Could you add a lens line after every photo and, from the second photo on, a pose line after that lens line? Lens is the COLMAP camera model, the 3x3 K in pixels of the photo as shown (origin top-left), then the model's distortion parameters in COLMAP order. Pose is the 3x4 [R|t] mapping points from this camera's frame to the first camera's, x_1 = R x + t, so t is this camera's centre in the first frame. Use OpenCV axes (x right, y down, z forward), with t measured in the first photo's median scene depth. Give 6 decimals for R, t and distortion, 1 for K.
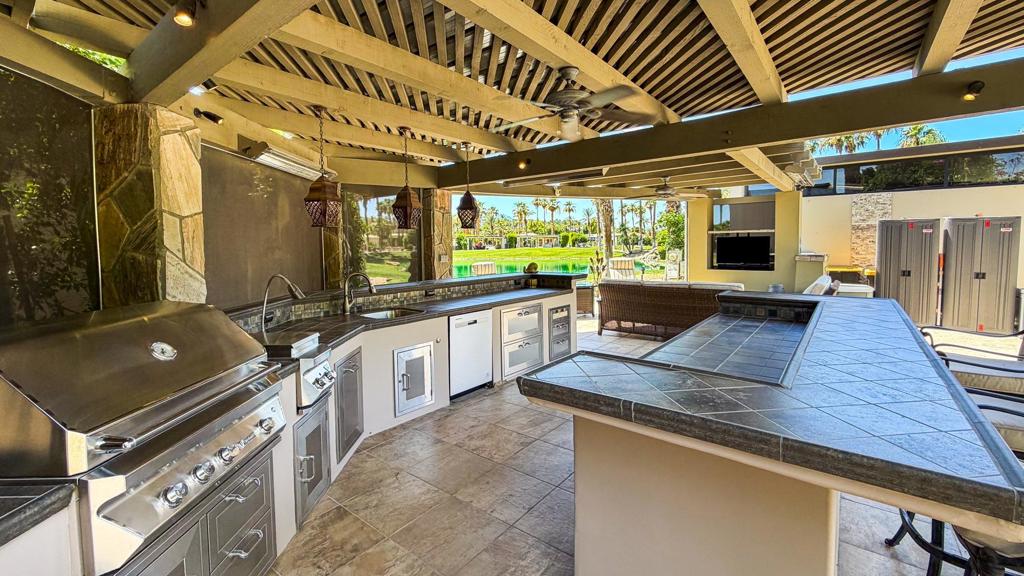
lens RADIAL K [[428.5, 0, 506.8], [0, 428.5, 273.4], [0, 0, 1]] dist [0.000761, 0.000064]
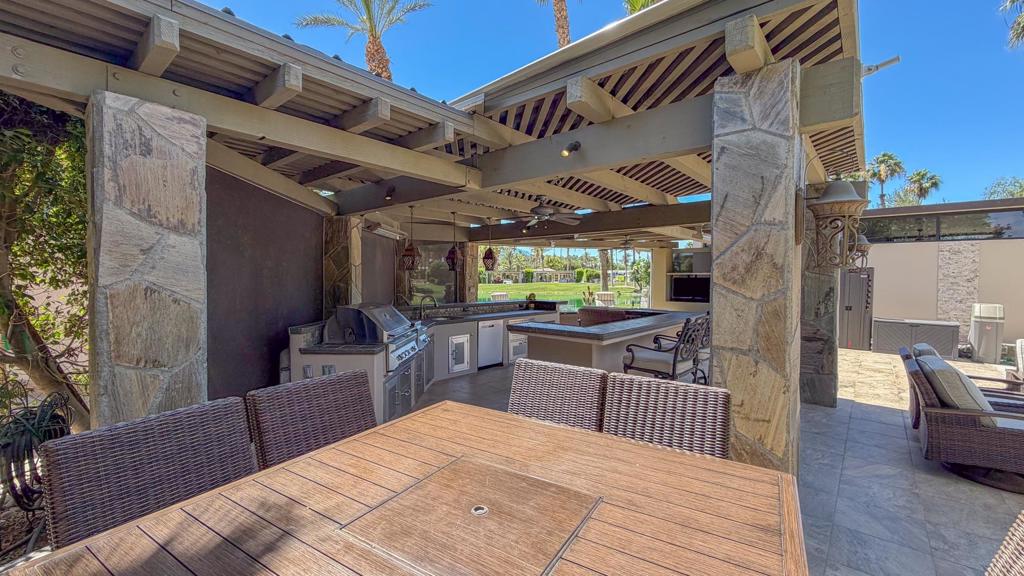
lens RADIAL K [[425.4, 0, 512.0], [0, 425.4, 288.0], [0, 0, 1]] dist [0.000070, -0.000001]
pose [[0.999407, 0.017096, -0.029891, 0.034439], [-0.018440, 0.998803, -0.045302, 0.025633], [0.029081, 0.045826, 0.998526, -0.475155]]
